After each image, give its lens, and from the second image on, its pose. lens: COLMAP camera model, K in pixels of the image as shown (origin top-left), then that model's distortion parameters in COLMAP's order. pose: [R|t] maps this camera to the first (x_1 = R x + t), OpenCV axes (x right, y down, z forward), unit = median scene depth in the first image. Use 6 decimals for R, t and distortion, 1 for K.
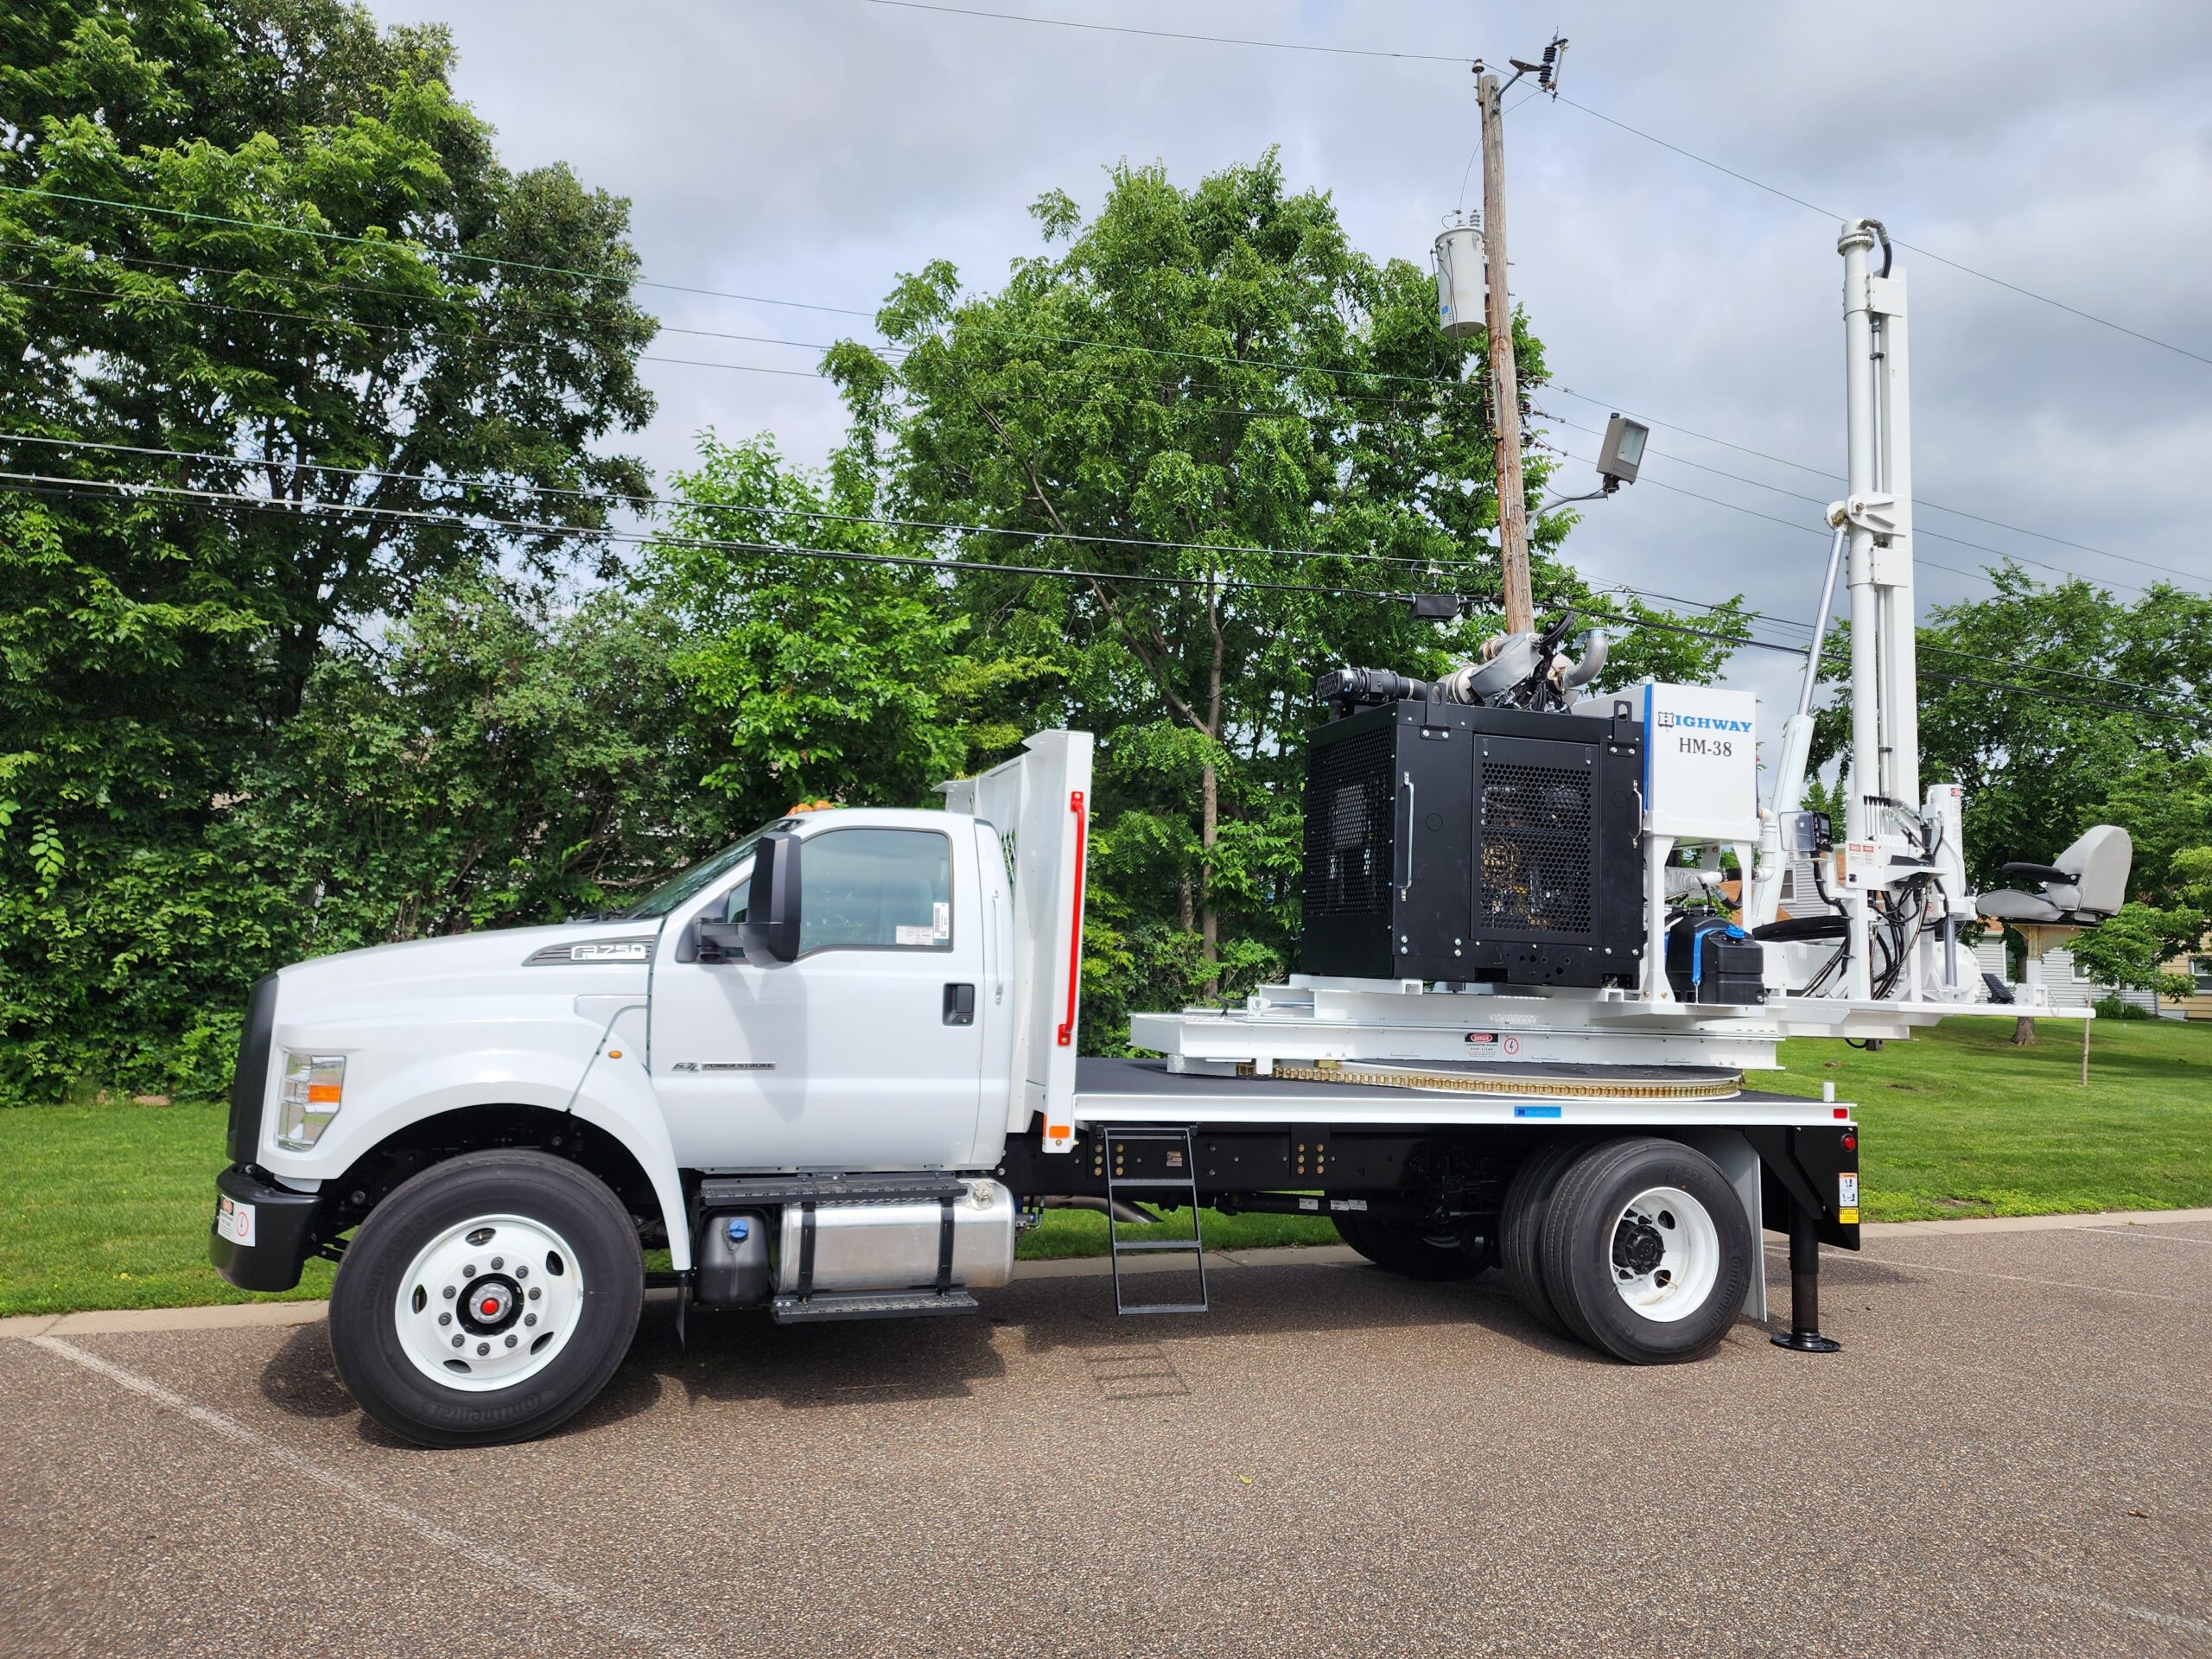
lens RADIAL K [[1462.6, 0, 1126.4], [0, 1462.6, 794.5], [0, 0, 1]] dist [0.105035, -0.104498]
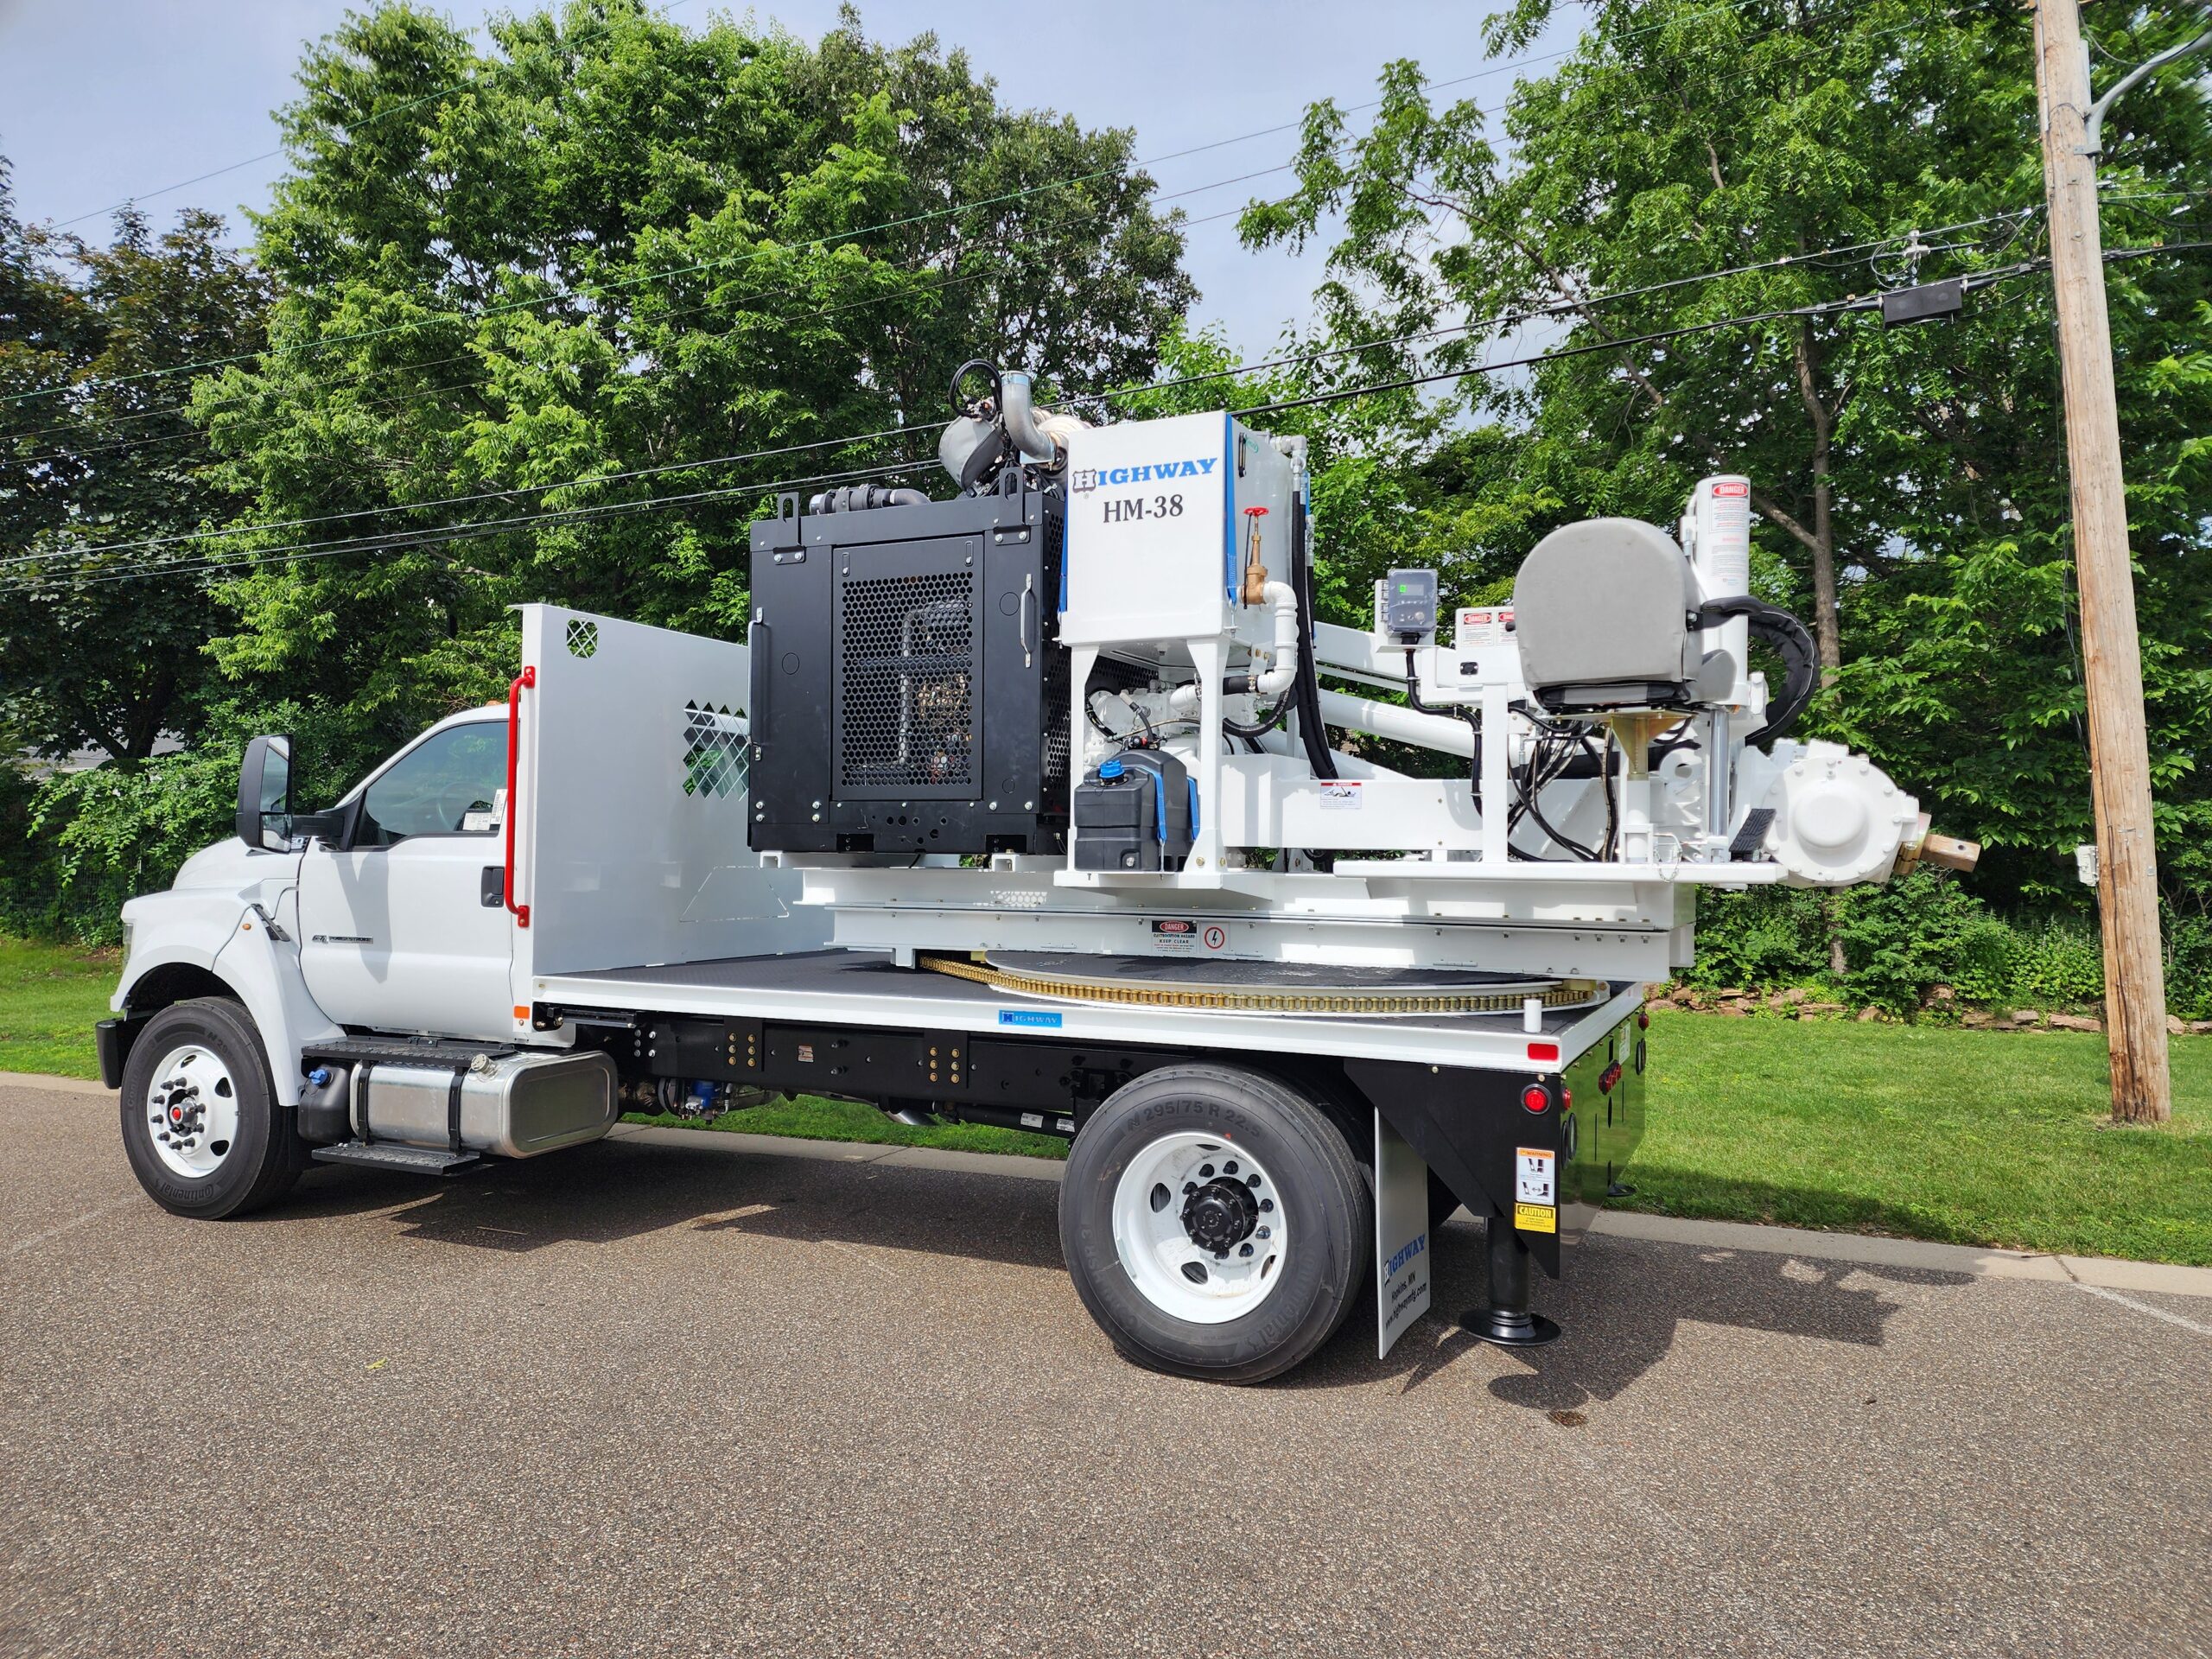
lens RADIAL K [[1466.1, 0, 1142.7], [0, 1466.1, 827.4], [0, 0, 1]] dist [0.092652, -0.082056]
pose [[0.726837, -0.036305, -0.685850, 0.825959], [0.092096, 0.994735, 0.044944, 0.087031], [0.680608, -0.095831, 0.726354, 0.494116]]
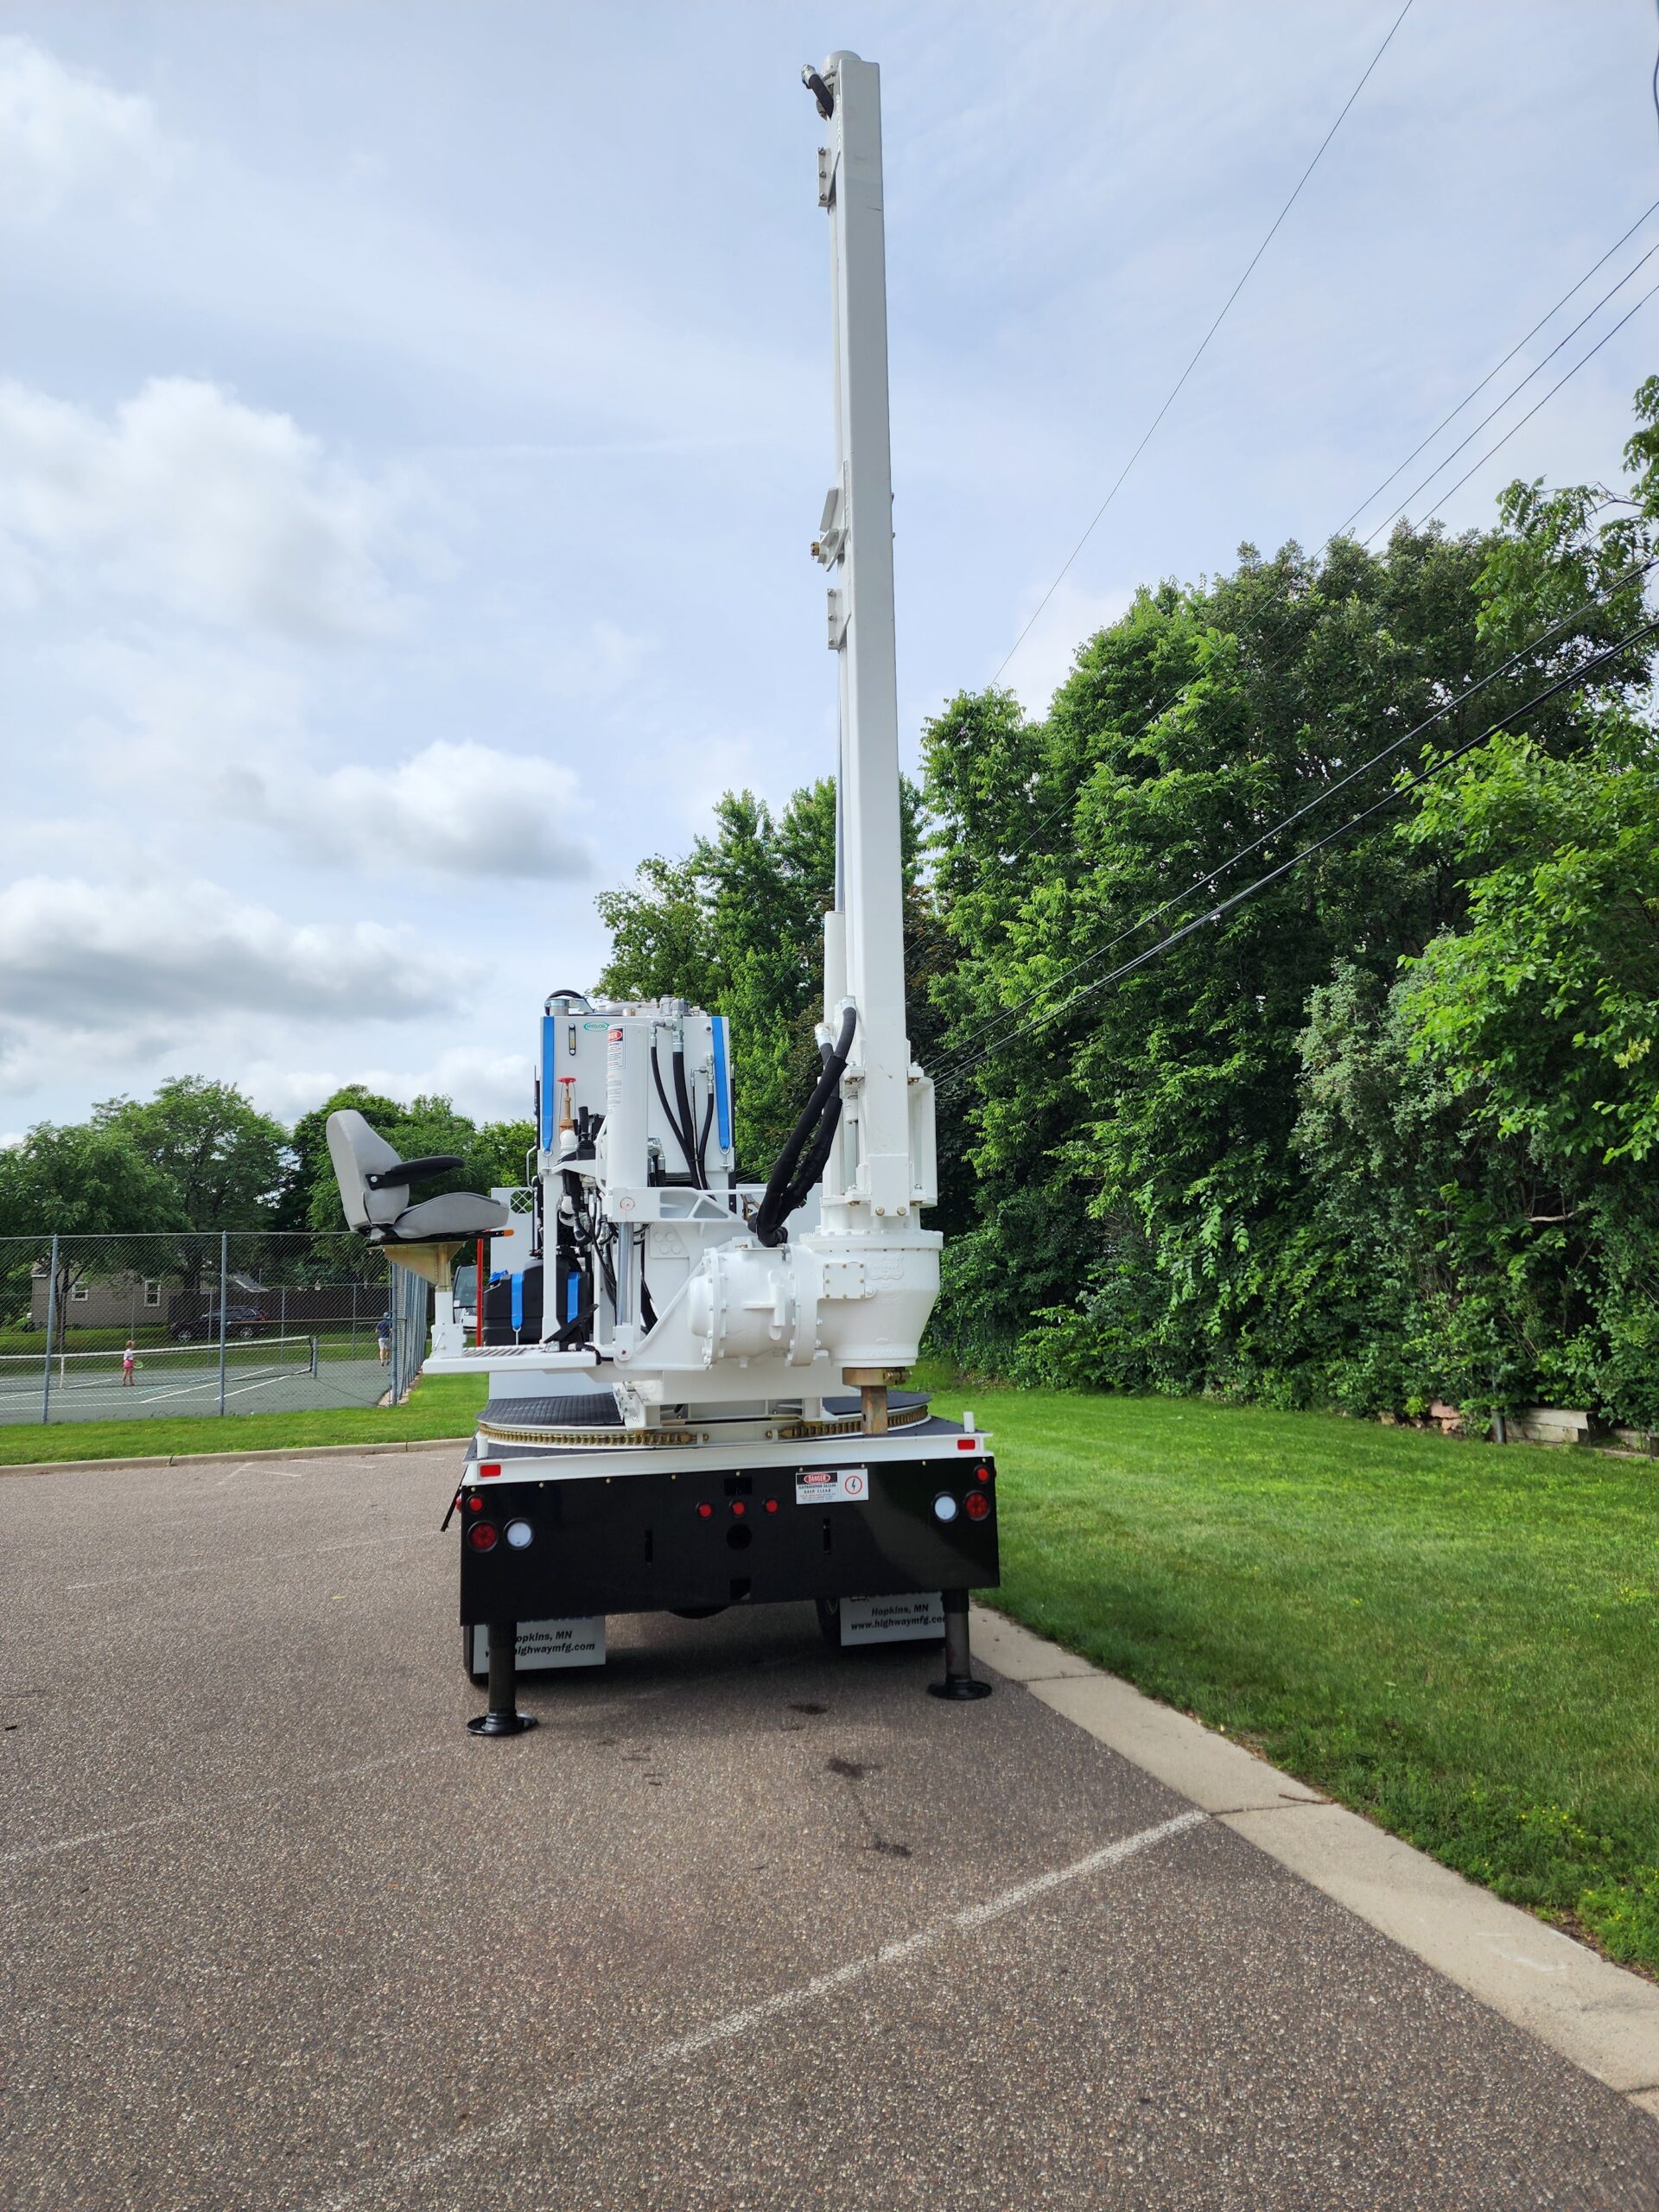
lens RADIAL K [[1462.6, 0, 820.0], [0, 1462.6, 1080.2], [0, 0, 1]] dist [0.105035, -0.104498]
pose [[-0.145621, -0.168749, -0.974843, 1.462769], [0.138363, 0.972188, -0.188959, 0.192981], [0.979617, -0.162399, -0.118222, 1.442087]]
